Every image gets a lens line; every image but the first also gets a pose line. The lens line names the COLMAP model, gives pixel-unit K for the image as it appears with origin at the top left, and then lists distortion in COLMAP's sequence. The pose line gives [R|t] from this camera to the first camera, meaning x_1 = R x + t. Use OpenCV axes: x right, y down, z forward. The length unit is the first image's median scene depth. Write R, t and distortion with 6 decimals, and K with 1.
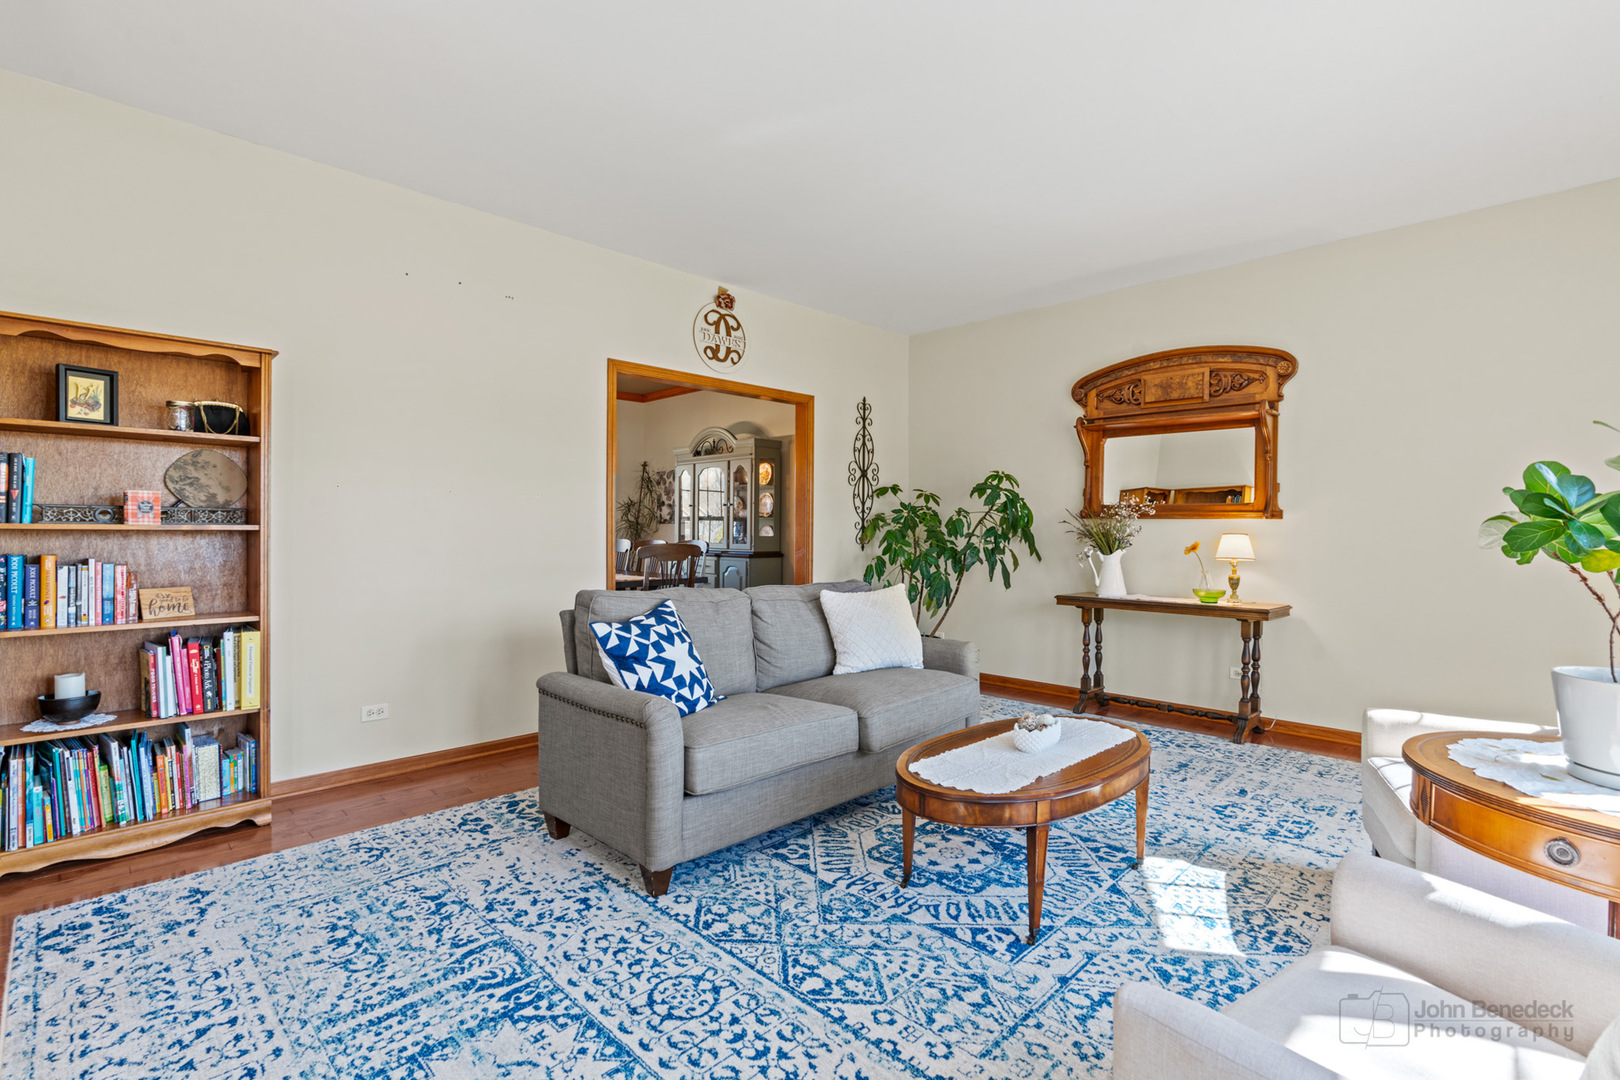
lens RADIAL K [[740.9, 0, 808.5], [0, 740.9, 539.0], [0, 0, 1]] dist [0.004218, -0.000015]
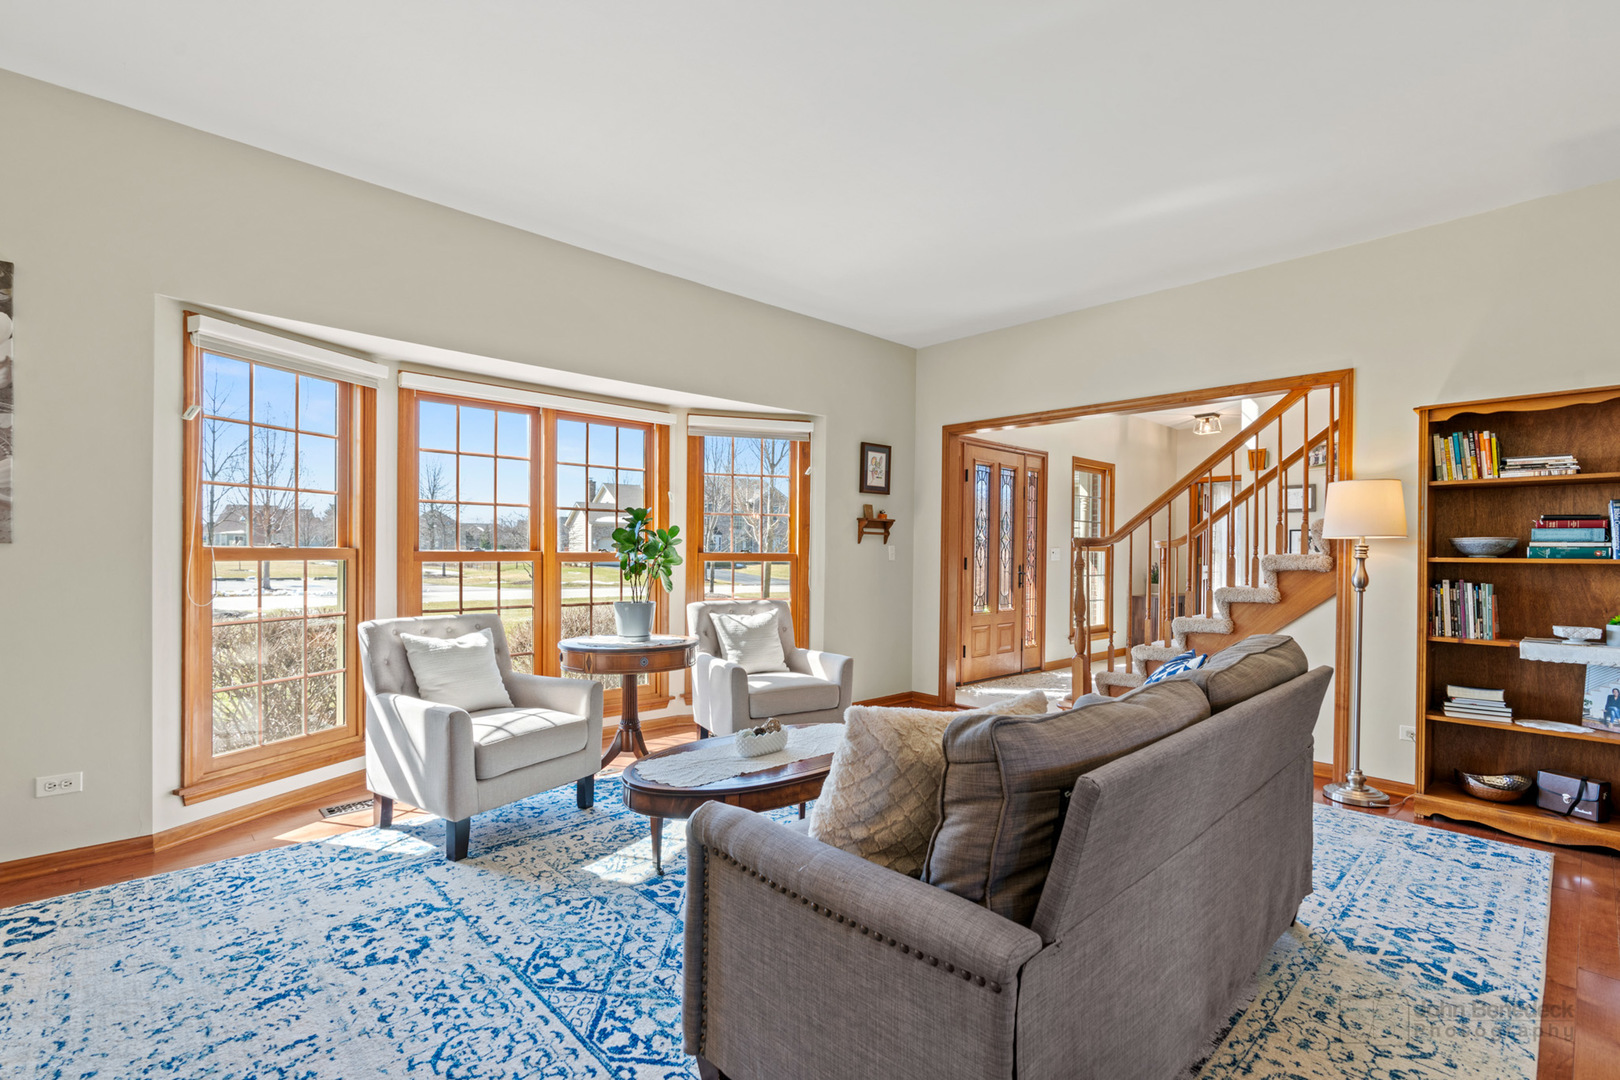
lens RADIAL K [[740.9, 0, 811.6], [0, 740.9, 547.0], [0, 0, 1]] dist [0.004218, -0.000015]
pose [[-0.999433, -0.017999, 0.028461, 0.184714], [-0.017768, 0.999807, 0.008363, -0.024412], [-0.028606, 0.007853, -0.999560, 1.811530]]
